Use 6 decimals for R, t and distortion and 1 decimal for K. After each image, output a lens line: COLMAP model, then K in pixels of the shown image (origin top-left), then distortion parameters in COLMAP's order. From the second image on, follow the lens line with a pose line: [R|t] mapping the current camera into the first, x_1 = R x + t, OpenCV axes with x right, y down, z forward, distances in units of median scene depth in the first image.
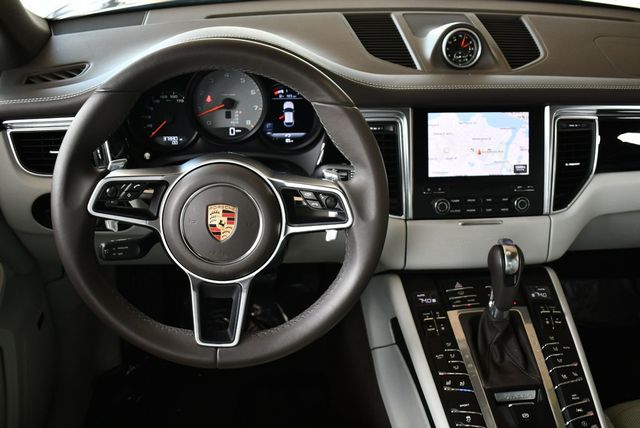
lens RADIAL K [[653.9, 0, 320.0], [0, 653.9, 214.0], [0, 0, 1]] dist [-0.089573, -0.004086]
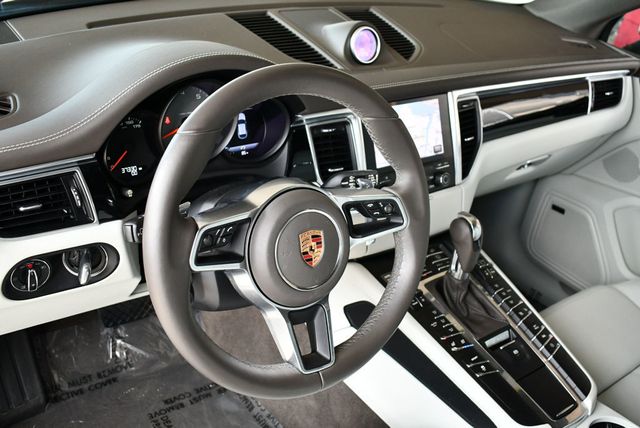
lens RADIAL K [[659.0, 0, 320.0], [0, 659.0, 214.0], [0, 0, 1]] dist [-0.086681, -0.009456]
pose [[0.859545, -0.183021, 0.477164, -0.449790], [0.163073, 0.983089, 0.083321, -0.088402], [-0.484344, 0.006195, 0.874855, 0.085921]]
